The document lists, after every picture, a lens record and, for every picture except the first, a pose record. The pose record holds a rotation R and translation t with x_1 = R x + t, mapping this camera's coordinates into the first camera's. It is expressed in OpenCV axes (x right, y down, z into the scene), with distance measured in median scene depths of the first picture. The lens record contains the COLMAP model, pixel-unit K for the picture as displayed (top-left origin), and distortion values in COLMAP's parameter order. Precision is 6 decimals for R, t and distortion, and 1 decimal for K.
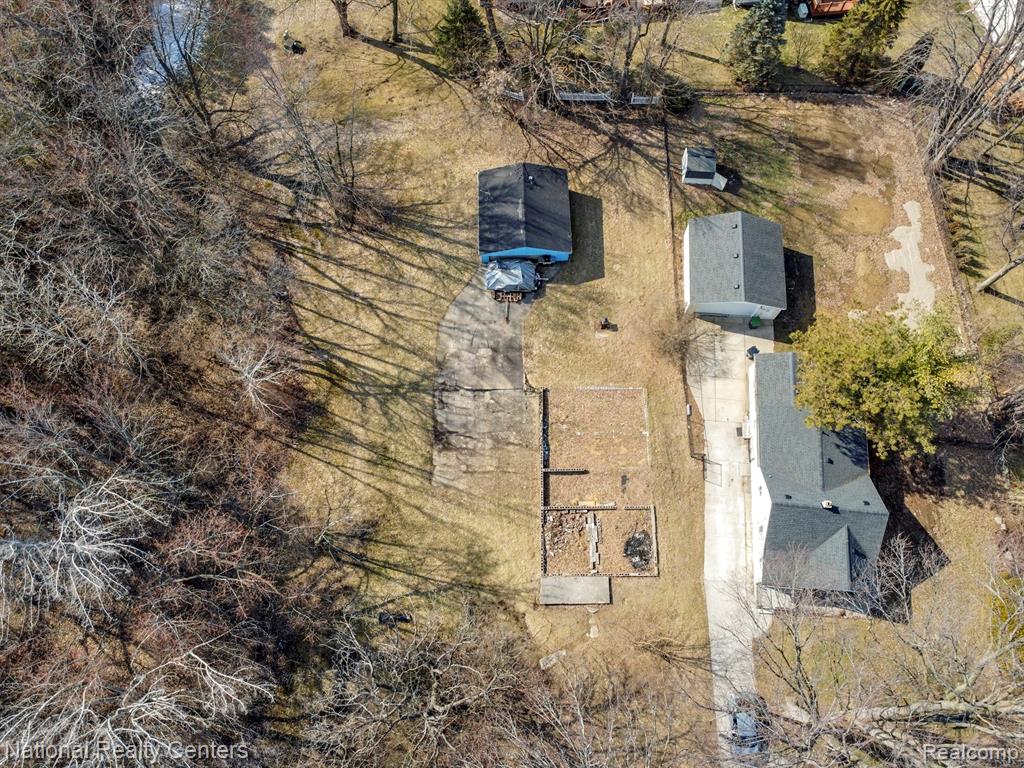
lens RADIAL K [[741.7, 0, 512.0], [0, 741.7, 384.0], [0, 0, 1]] dist [-0.032579, 0.004195]
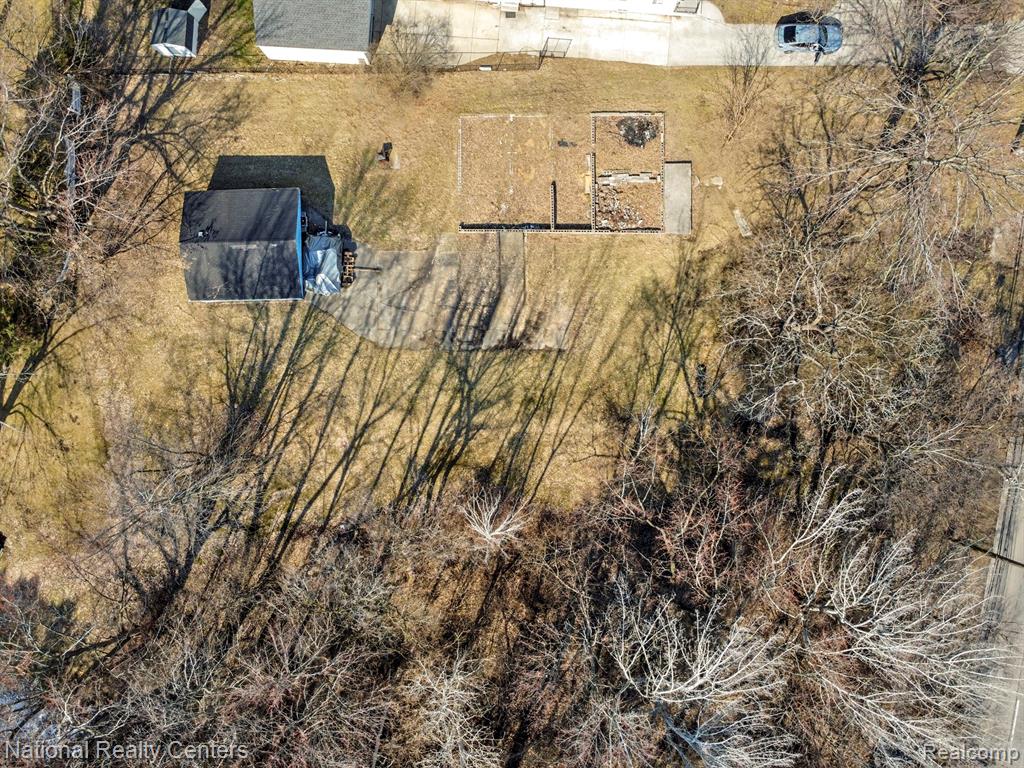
lens RADIAL K [[738.7, 0, 514.9], [0, 738.7, 384.1], [0, 0, 1]] dist [-0.026222, -0.010275]
pose [[-0.000176, -0.999836, -0.018089, -0.133220], [0.948602, -0.005892, 0.316417, -0.220277], [-0.316472, -0.017104, 0.948448, 0.127430]]
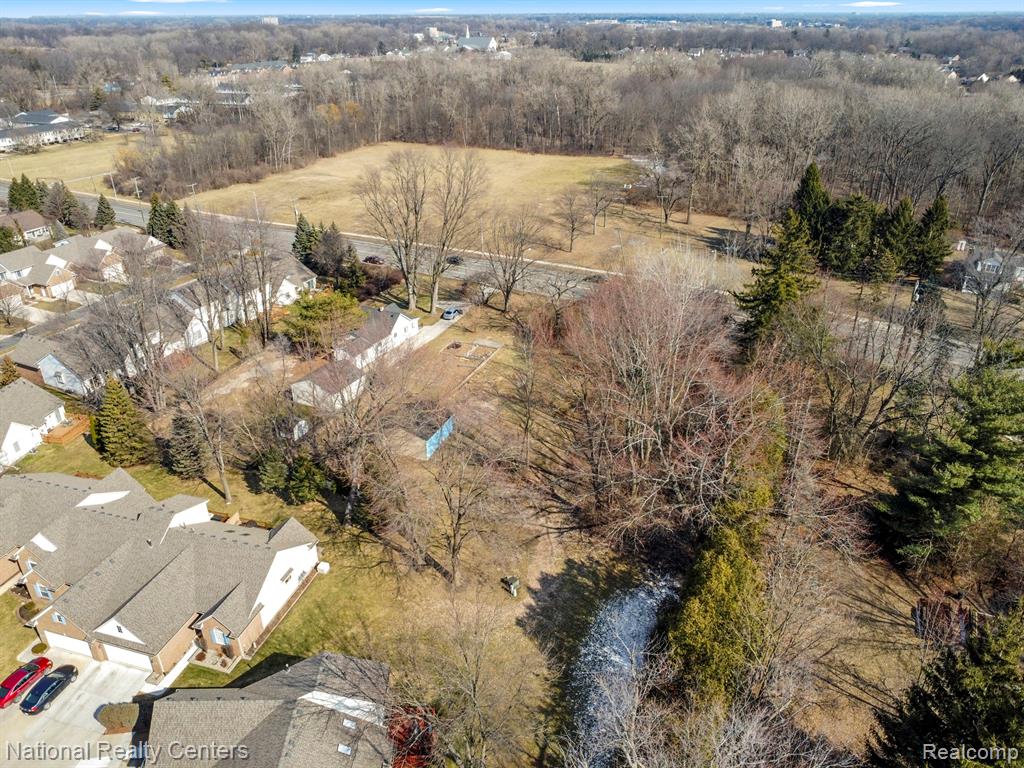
lens RADIAL K [[738.7, 0, 514.9], [0, 738.7, 384.1], [0, 0, 1]] dist [-0.026222, -0.010275]
pose [[-0.922058, -0.164061, 0.350561, -0.756681], [0.370481, -0.111923, 0.922072, -1.686016], [-0.112041, 0.980080, 0.163981, 0.686789]]
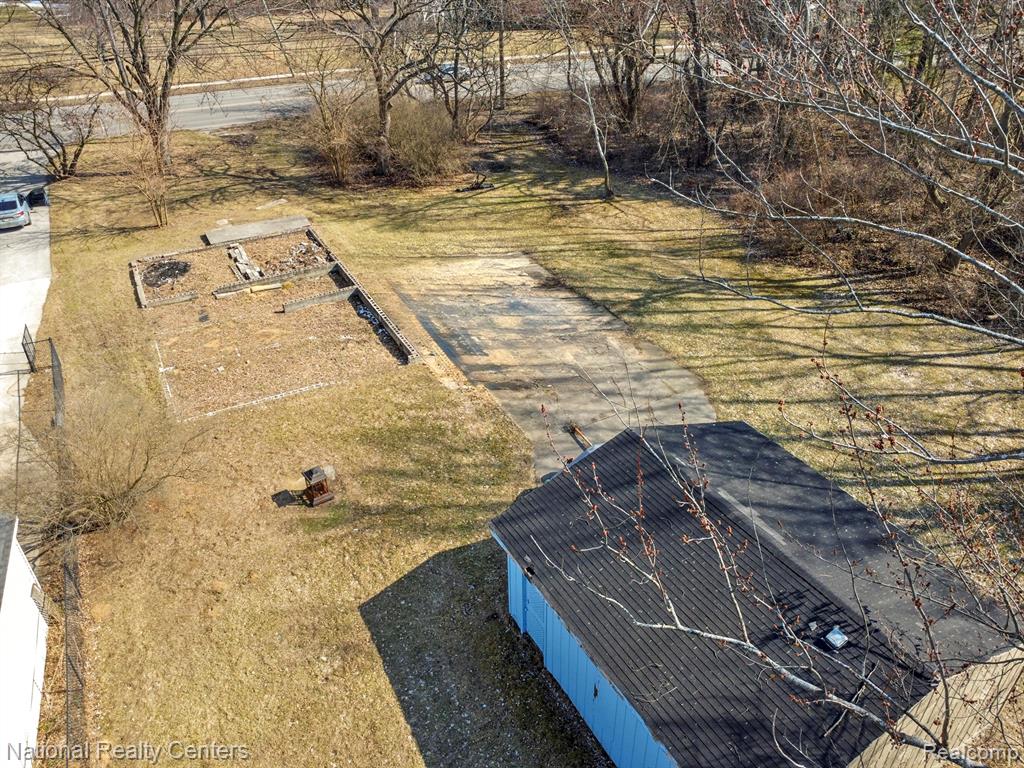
lens RADIAL K [[731.3, 0, 512.0], [0, 731.3, 384.0], [0, 0, 1]] dist [-0.032530, 0.000444]
pose [[-0.878292, 0.276475, -0.390082, 0.169489], [-0.446028, -0.179896, 0.876754, -0.422529], [0.172226, 0.944034, 0.281316, 0.916856]]
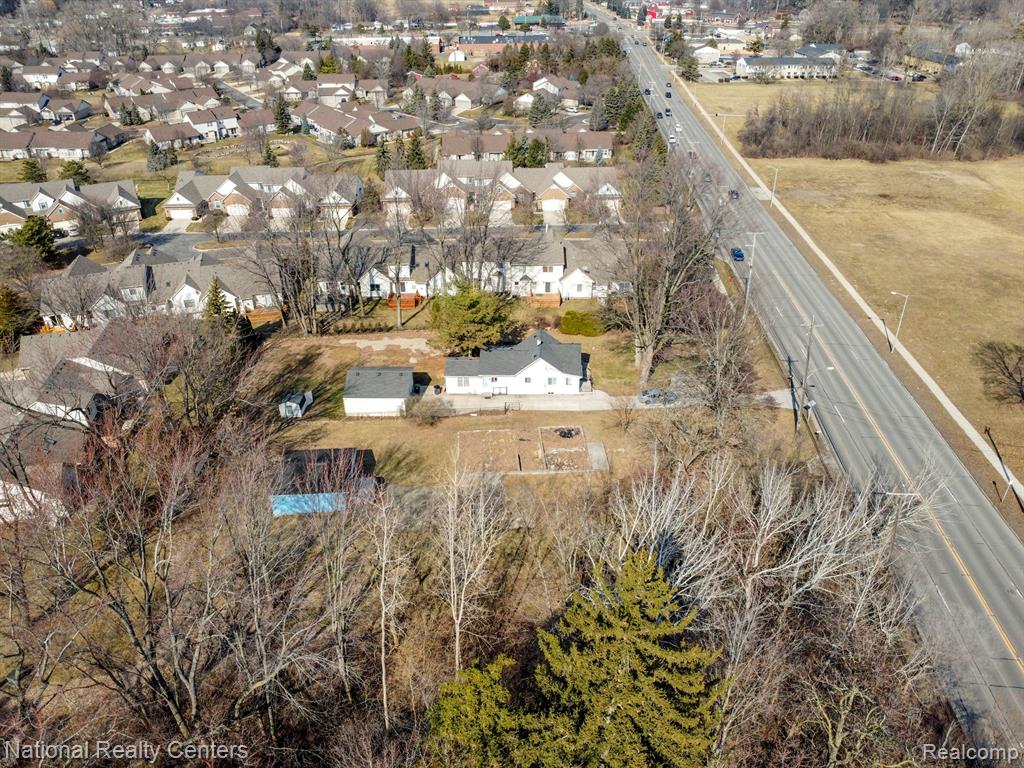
lens RADIAL K [[741.7, 0, 512.0], [0, 741.7, 384.0], [0, 0, 1]] dist [-0.032579, 0.004195]
pose [[-0.048311, -0.505322, 0.861578, -1.068500], [0.945853, 0.254051, 0.202040, -0.219202], [-0.320980, 0.824687, 0.465687, 0.204890]]
